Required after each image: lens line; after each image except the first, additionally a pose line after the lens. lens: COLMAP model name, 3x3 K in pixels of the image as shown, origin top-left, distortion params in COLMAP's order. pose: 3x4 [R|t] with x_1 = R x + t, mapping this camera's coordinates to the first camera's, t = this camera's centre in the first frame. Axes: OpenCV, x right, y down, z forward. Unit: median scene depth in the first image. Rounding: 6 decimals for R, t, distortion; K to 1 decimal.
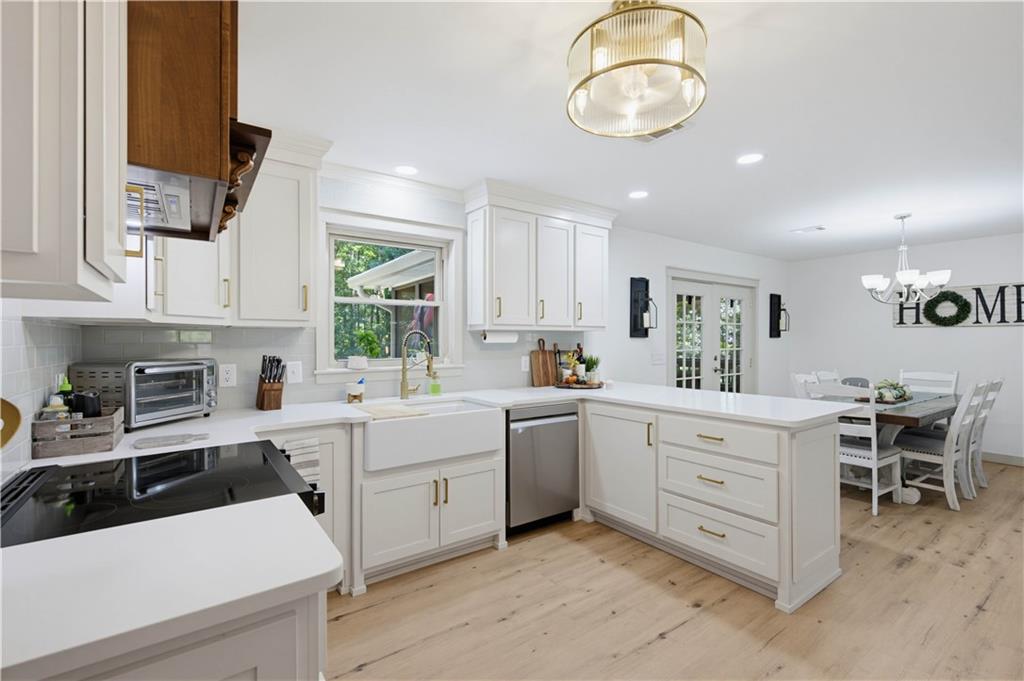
lens RADIAL K [[455.3, 0, 516.0], [0, 455.3, 338.1], [0, 0, 1]] dist [-0.000077, 0.001422]
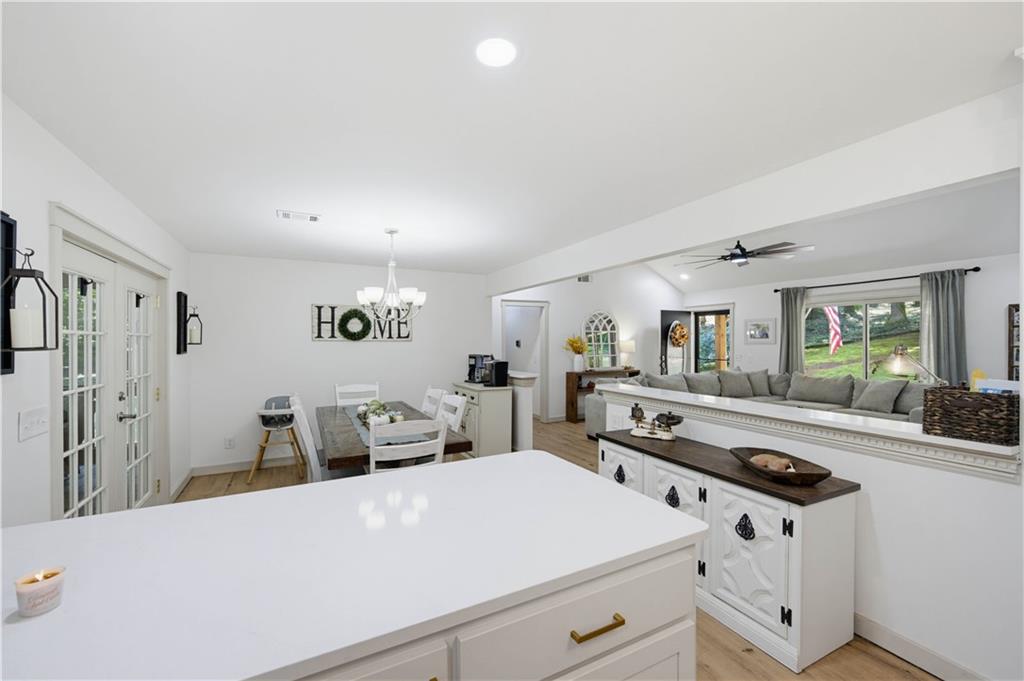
lens RADIAL K [[404.3, 0, 501.1], [0, 404.3, 341.5], [0, 0, 1]] dist [-0.000525, -0.001218]
pose [[0.150989, -0.001613, 0.988534, 0.024907], [-0.000492, 0.999998, 0.001707, -0.028095], [-0.988535, -0.000744, 0.150988, 0.540162]]
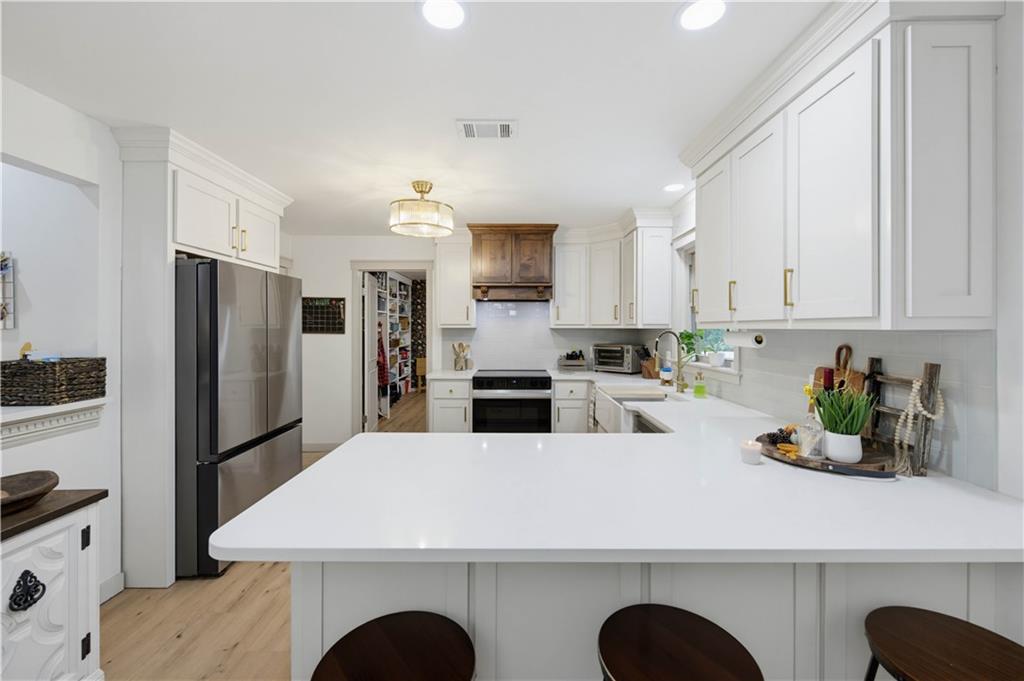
lens RADIAL K [[404.3, 0, 516.9], [0, 404.3, 328.8], [0, 0, 1]] dist [-0.000525, -0.001218]
pose [[-0.573637, 0.003217, -0.819103, 0.495842], [0.002766, 0.999994, 0.001990, -0.014993], [0.819105, -0.001124, -0.573643, 0.781007]]
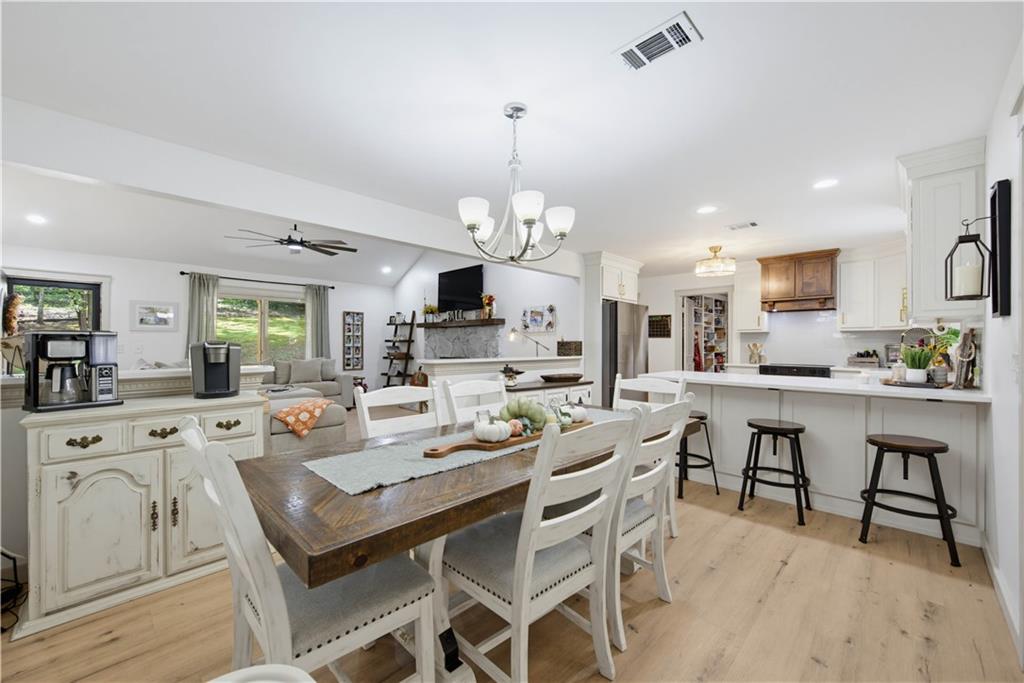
lens RADIAL K [[407.1, 0, 504.4], [0, 407.1, 342.8], [0, 0, 1]] dist [0.003679, -0.003128]
pose [[-0.985480, -0.002455, -0.169773, 0.805109], [-0.001305, 0.999975, -0.006880, 0.027069], [0.169786, -0.006558, -0.985459, 1.274085]]
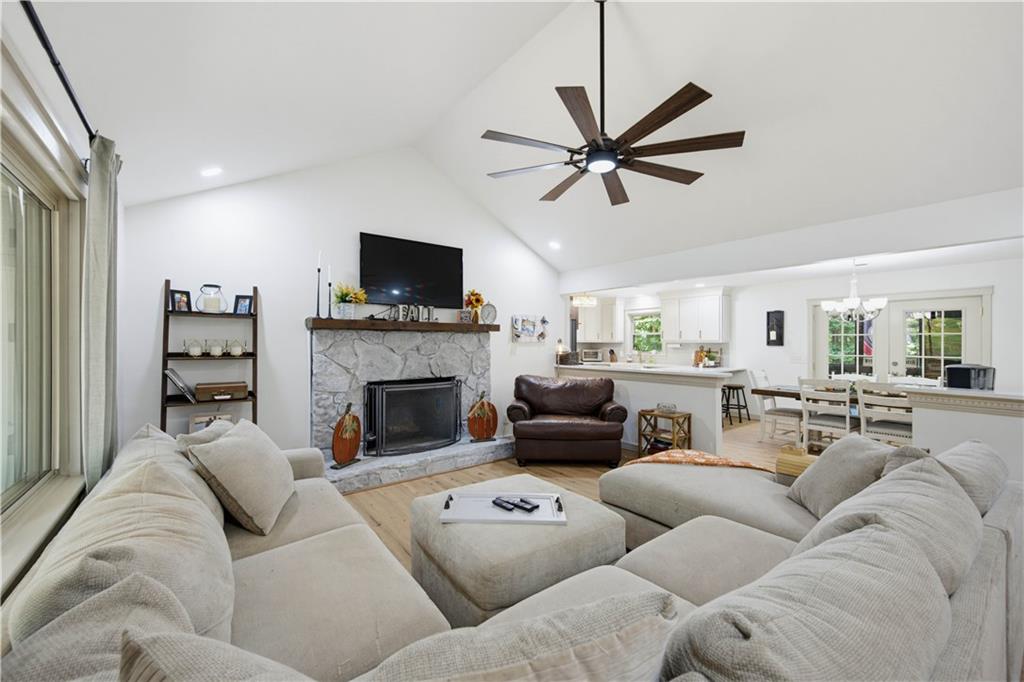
lens RADIAL K [[407.1, 0, 509.5], [0, 407.1, 341.3], [0, 0, 1]] dist [0.003679, -0.003128]
pose [[0.044732, -0.002031, -0.998997, 1.698367], [0.000772, 0.999998, -0.001998, -0.015478], [0.998999, -0.000682, 0.044734, -0.060966]]
